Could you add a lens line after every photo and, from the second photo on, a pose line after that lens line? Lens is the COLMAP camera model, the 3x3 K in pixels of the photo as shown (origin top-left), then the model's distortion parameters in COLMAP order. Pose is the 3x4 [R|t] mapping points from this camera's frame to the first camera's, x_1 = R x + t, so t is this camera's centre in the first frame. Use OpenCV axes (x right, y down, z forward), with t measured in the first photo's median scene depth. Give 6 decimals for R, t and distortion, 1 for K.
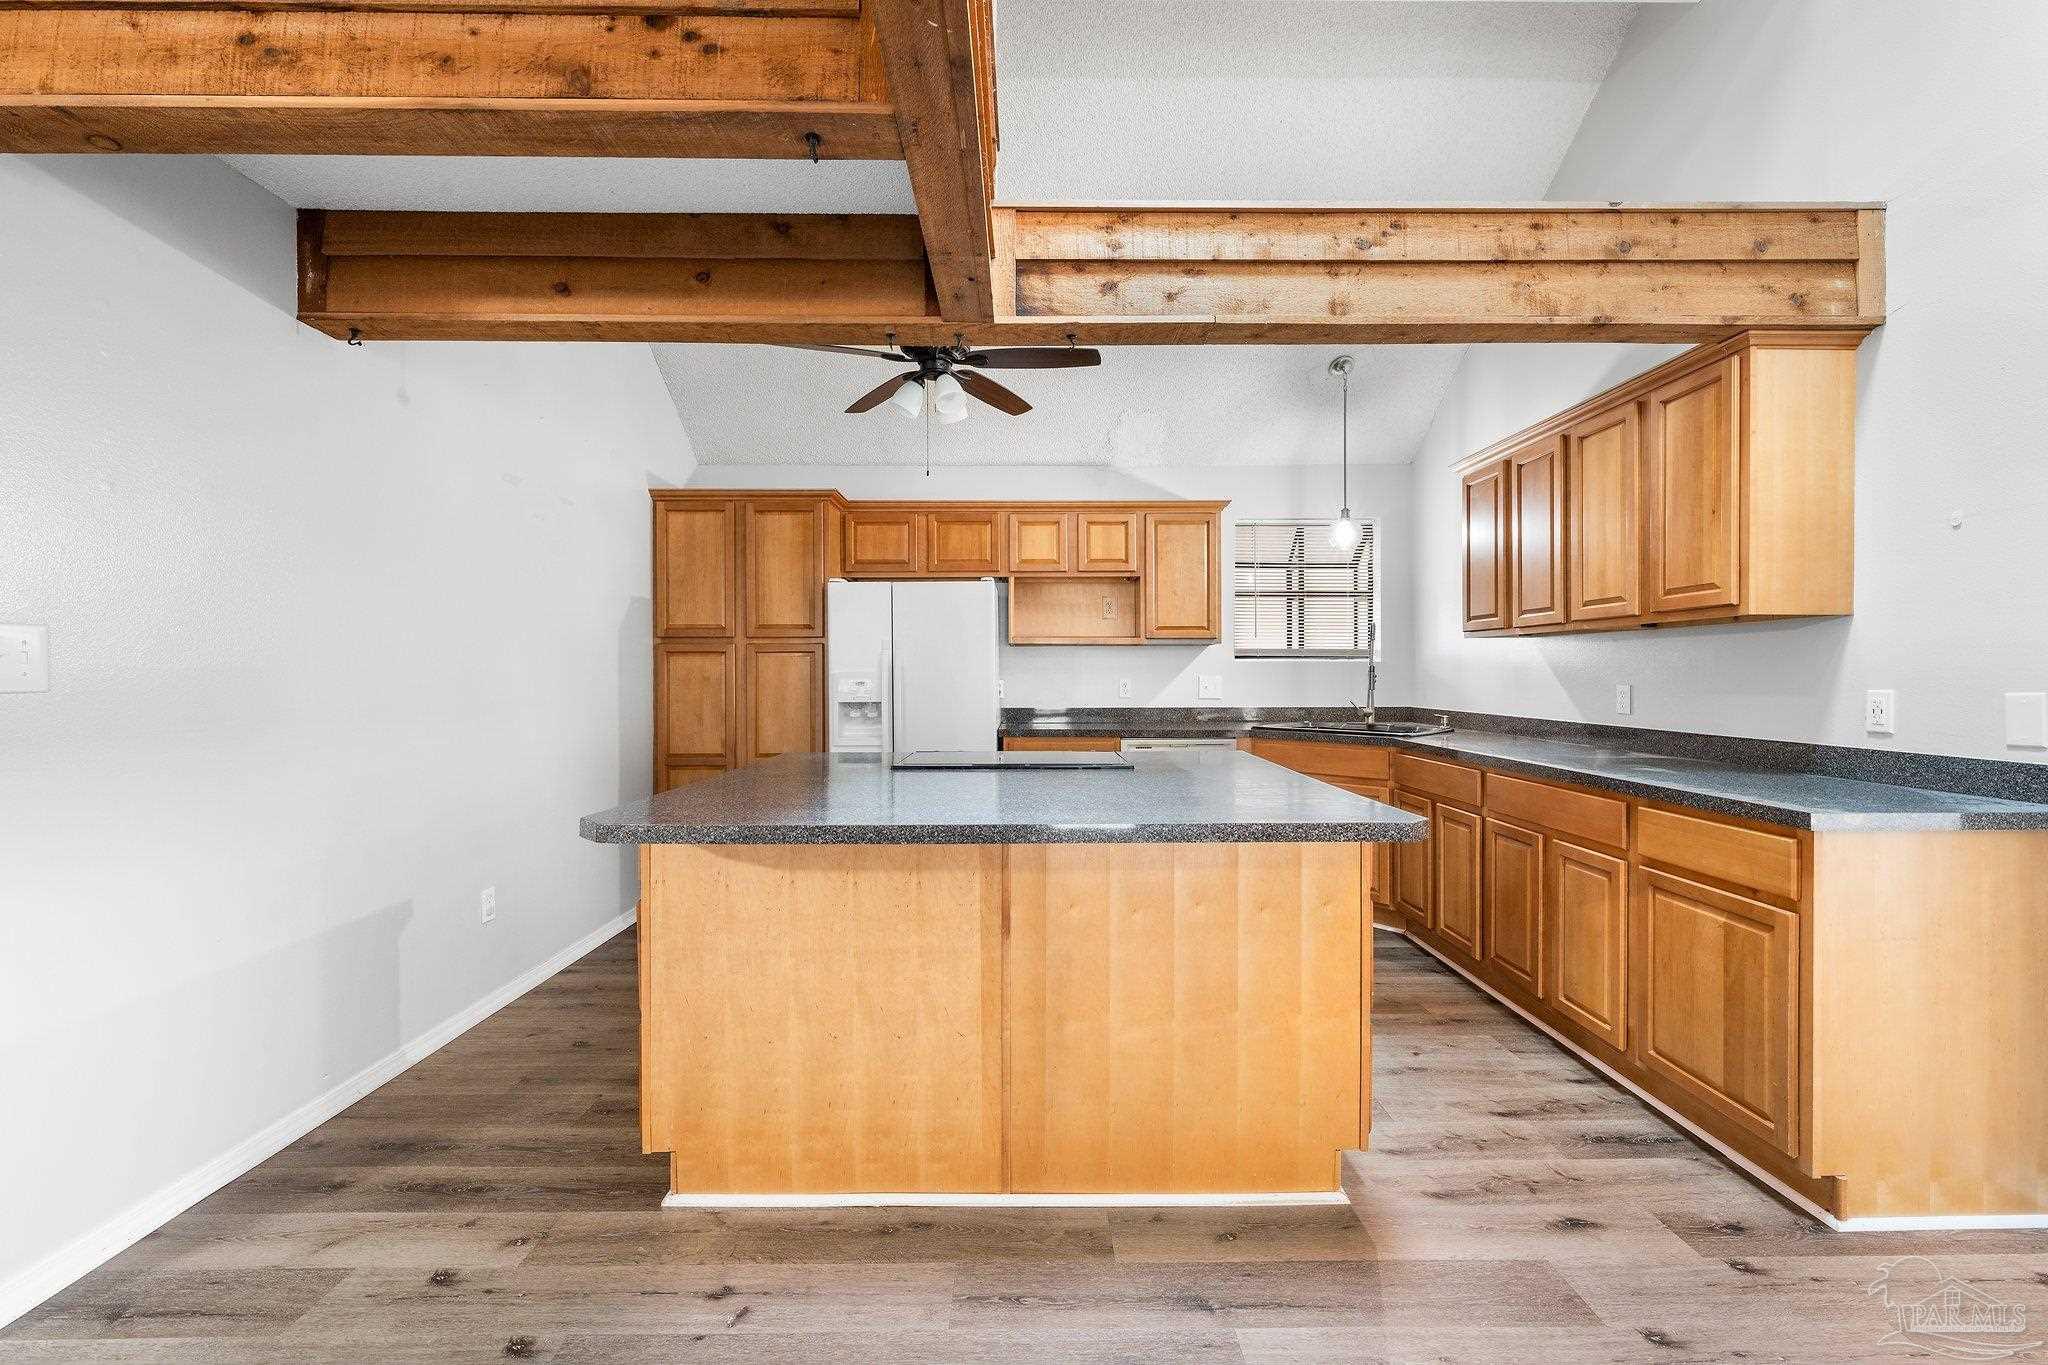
lens RADIAL K [[856.2, 0, 1037.3], [0, 856.2, 678.7], [0, 0, 1]] dist [0.000355, -0.001374]
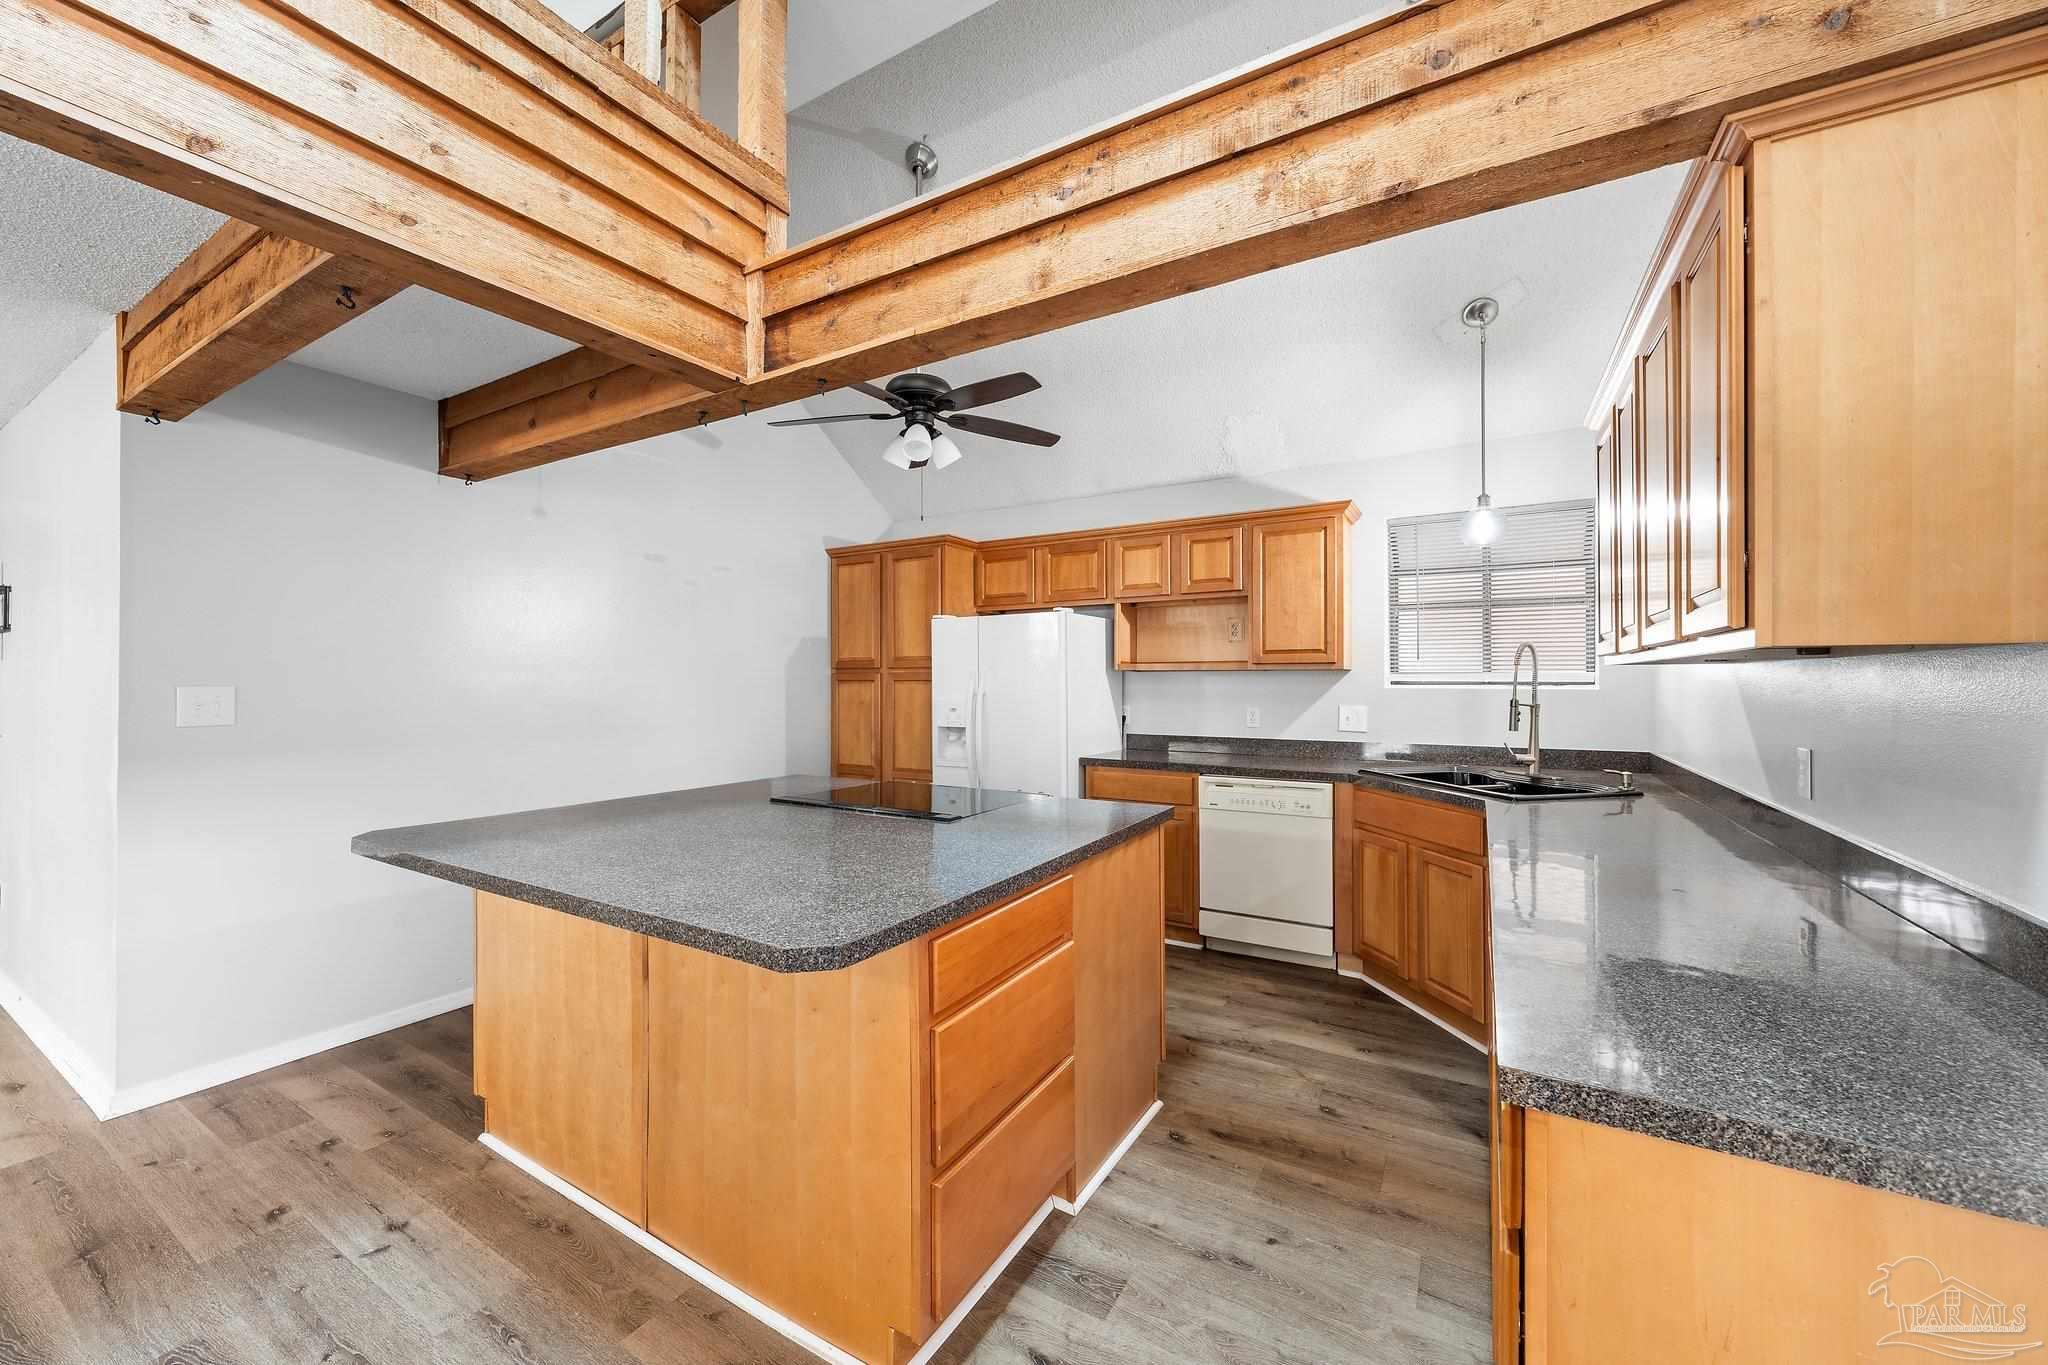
lens RADIAL K [[772.8, 0, 1024.9], [0, 772.8, 679.8], [0, 0, 1]] dist [-0.002024, -0.000145]
pose [[0.855199, 0.000319, -0.518300, 0.615299], [-0.003319, 0.999983, -0.004860, -0.045305], [0.518290, 0.005876, 0.855185, 0.318082]]
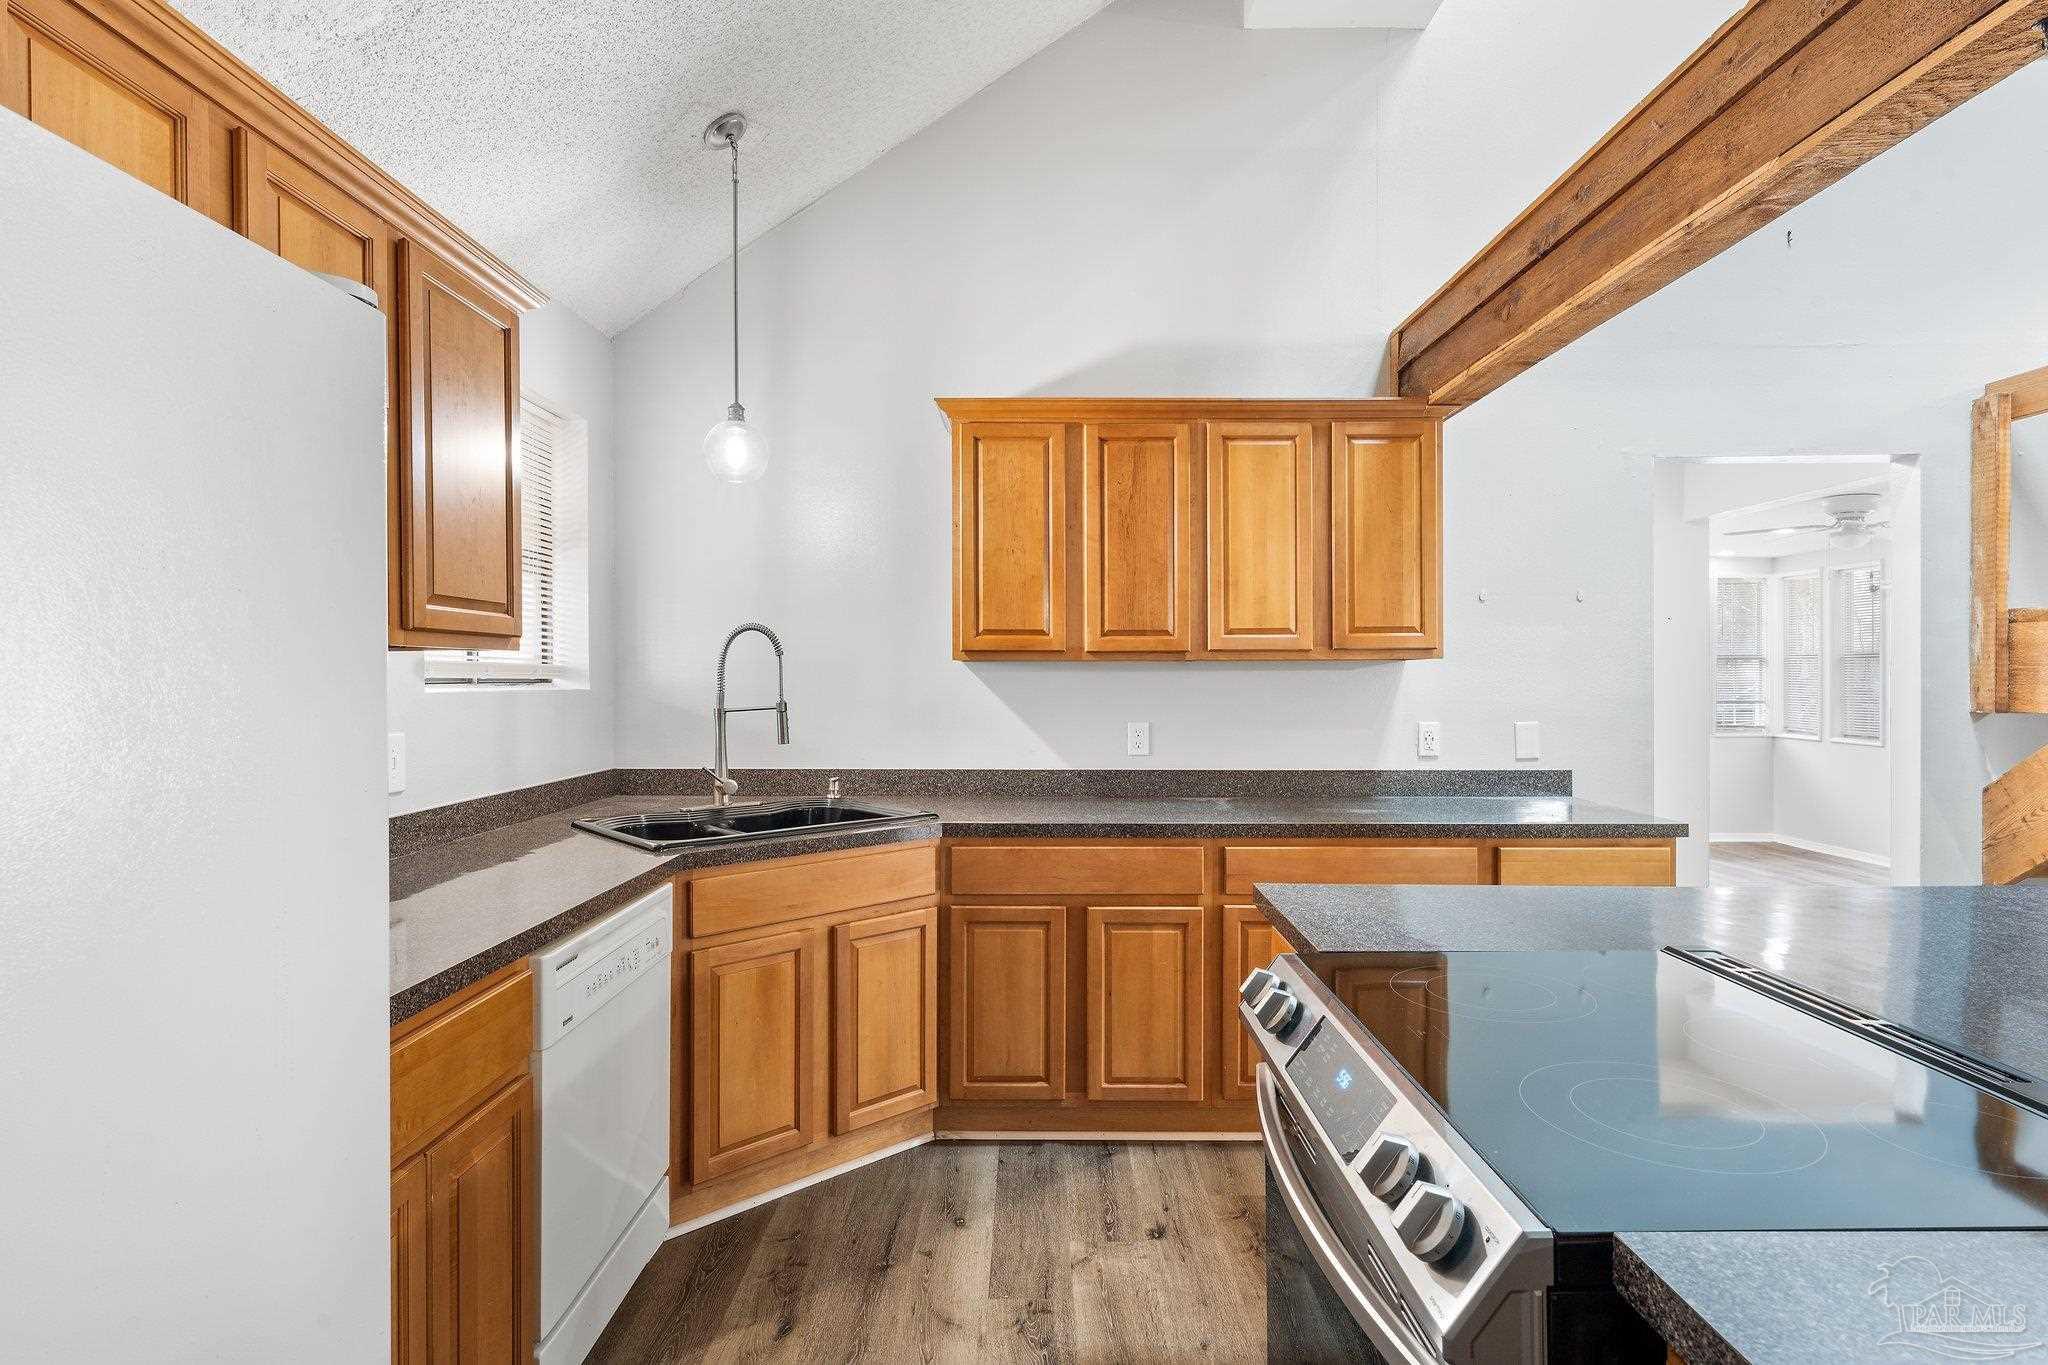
lens RADIAL K [[1054.0, 0, 1030.9], [0, 1054.0, 677.8], [0, 0, 1]] dist [0.031601, 0.000268]
pose [[0.008576, 0.001288, 0.999962, -0.488992], [0.006524, 0.999978, -0.001344, -0.046188], [-0.999942, 0.006535, 0.008567, 1.362813]]
